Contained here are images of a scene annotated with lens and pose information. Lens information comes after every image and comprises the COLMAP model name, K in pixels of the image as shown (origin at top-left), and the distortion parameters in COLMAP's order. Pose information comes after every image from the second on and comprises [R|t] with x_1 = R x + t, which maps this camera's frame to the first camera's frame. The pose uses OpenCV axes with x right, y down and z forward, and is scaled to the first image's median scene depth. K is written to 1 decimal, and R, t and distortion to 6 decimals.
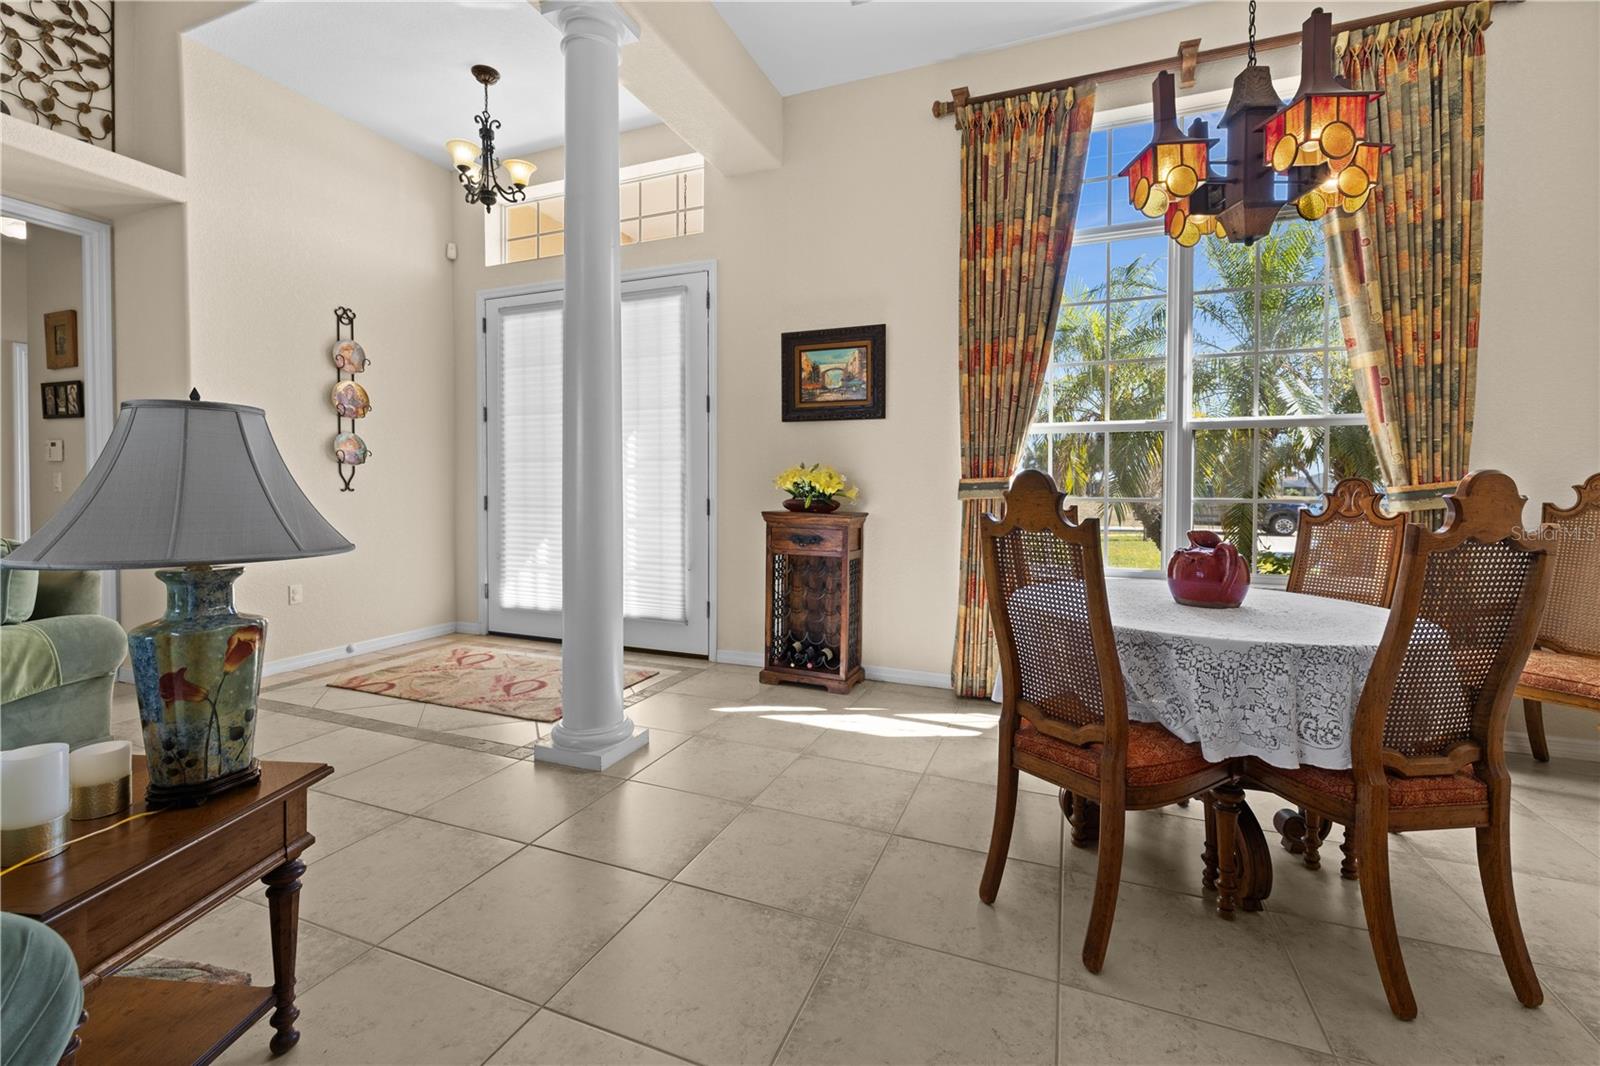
lens RADIAL K [[692.2, 0, 793.8], [0, 692.2, 500.5], [0, 0, 1]] dist [-0.000078, 0.000202]
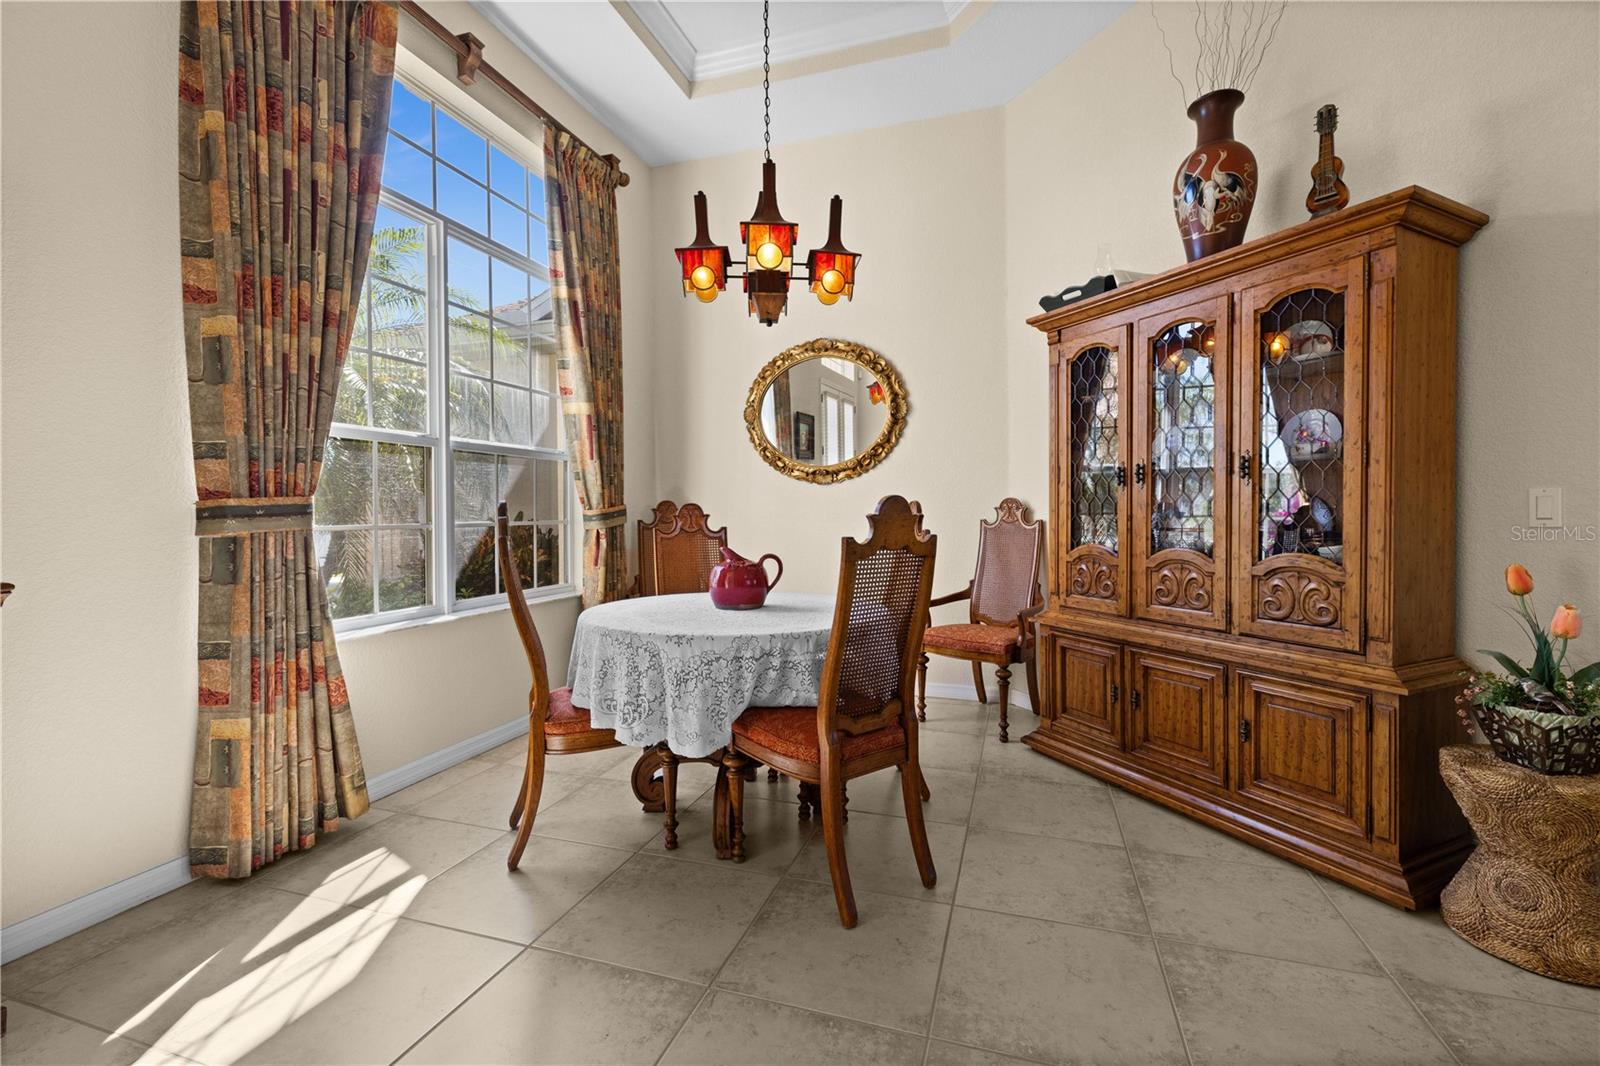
lens RADIAL K [[667.4, 0, 805.9], [0, 667.4, 519.3], [0, 0, 1]] dist [0.001141, -0.000115]
pose [[-0.067361, -0.017461, 0.997576, -0.345537], [0.023458, 0.999543, 0.019079, -0.013548], [-0.997453, 0.024687, -0.066920, 0.576753]]
